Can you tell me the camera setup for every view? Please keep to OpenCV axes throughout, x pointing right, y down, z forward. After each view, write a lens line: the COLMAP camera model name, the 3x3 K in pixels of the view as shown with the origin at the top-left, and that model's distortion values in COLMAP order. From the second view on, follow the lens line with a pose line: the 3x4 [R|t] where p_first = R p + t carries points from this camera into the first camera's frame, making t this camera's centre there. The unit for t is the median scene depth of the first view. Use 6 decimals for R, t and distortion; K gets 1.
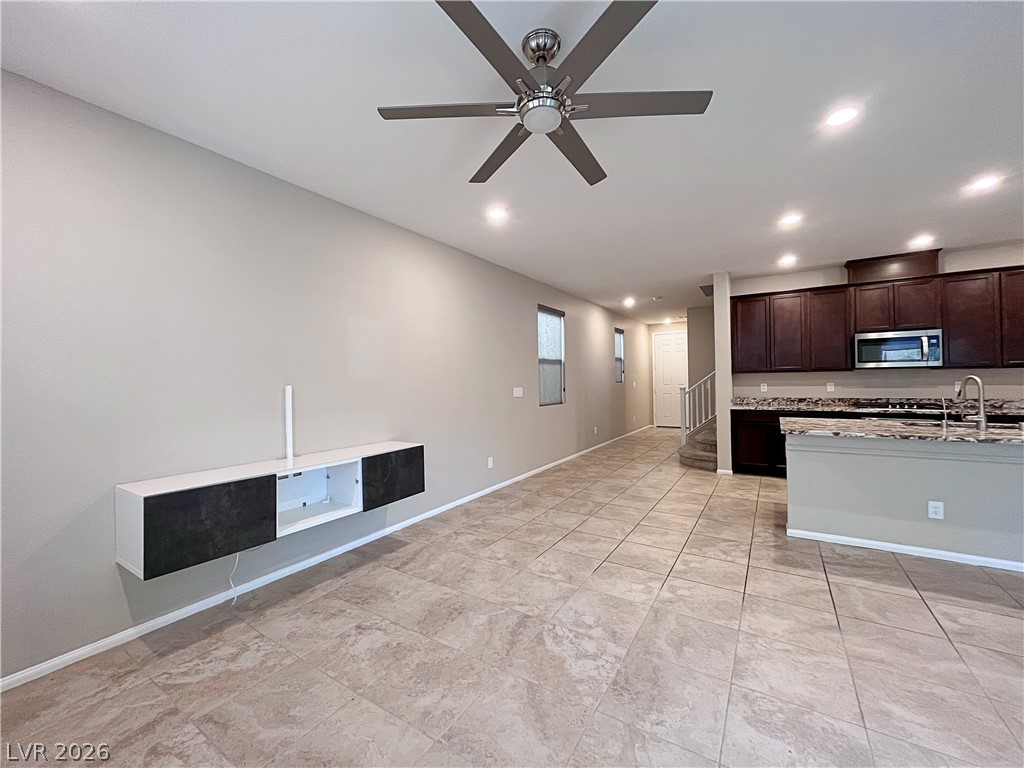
lens RADIAL K [[413.0, 0, 508.2], [0, 413.0, 378.0], [0, 0, 1]] dist [-0.003453, -0.000154]
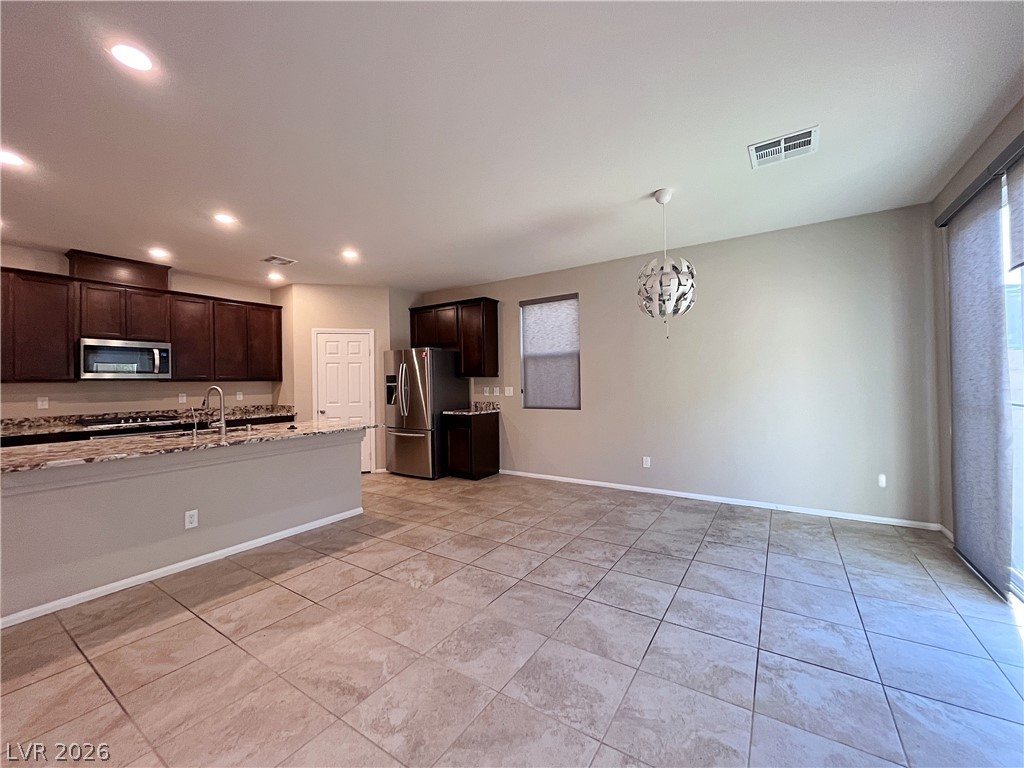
lens RADIAL K [[413.0, 0, 507.6], [0, 413.0, 382.4], [0, 0, 1]] dist [-0.003453, -0.000154]
pose [[0.014819, 0.017461, 0.999738, 0.023877], [0.010252, 0.999792, -0.017614, 0.007952], [-0.999838, 0.010511, 0.014637, 0.138694]]
